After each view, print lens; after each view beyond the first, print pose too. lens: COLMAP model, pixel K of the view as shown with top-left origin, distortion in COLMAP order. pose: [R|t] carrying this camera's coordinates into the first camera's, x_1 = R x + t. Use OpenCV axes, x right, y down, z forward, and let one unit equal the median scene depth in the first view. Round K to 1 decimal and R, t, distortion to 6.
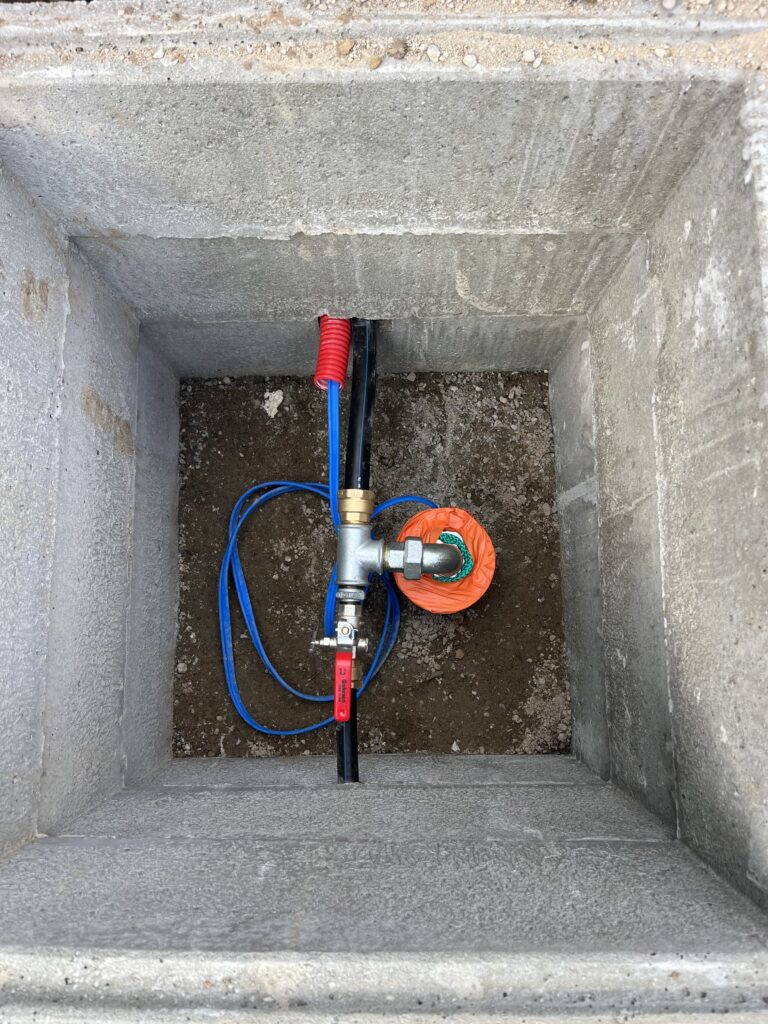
lens RADIAL K [[790.0, 0, 392.6], [0, 790.0, 511.5], [0, 0, 1]] dist [0.049415, -0.096925]
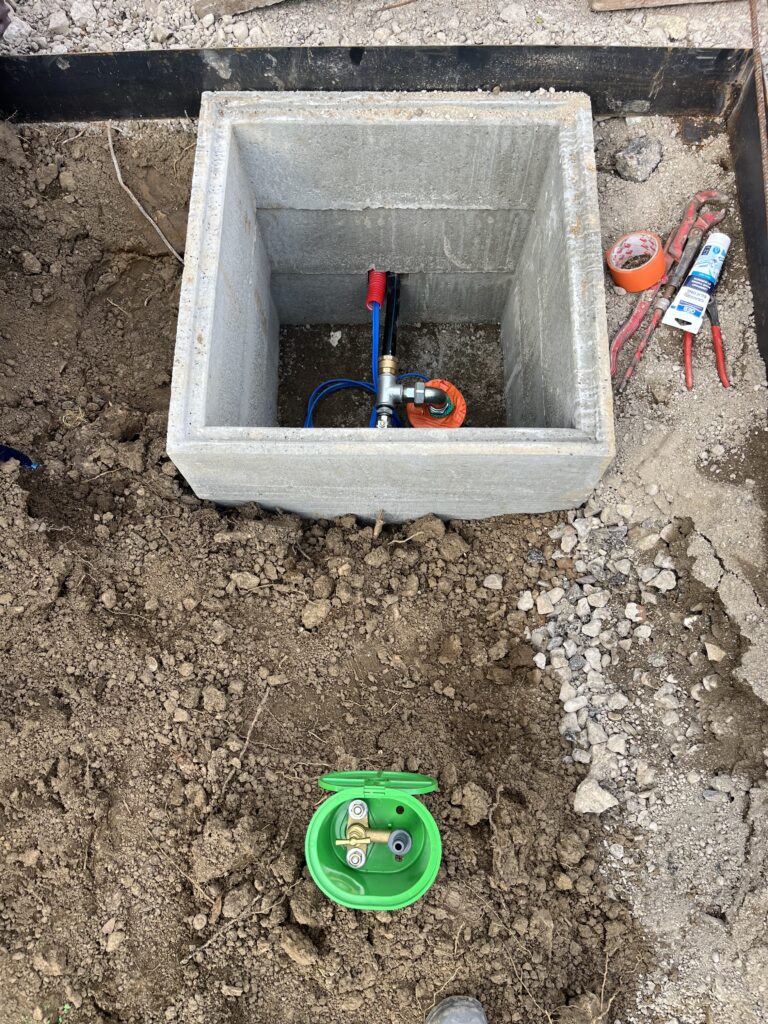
lens RADIAL K [[776.3, 0, 384.0], [0, 776.3, 512.0], [0, 0, 1]] dist [0.044735, -0.064486]
pose [[0.999822, 0.016217, -0.009683, -0.033766], [-0.017525, 0.987699, -0.155381, 0.607414], [0.007044, 0.155523, 0.987807, -0.717913]]
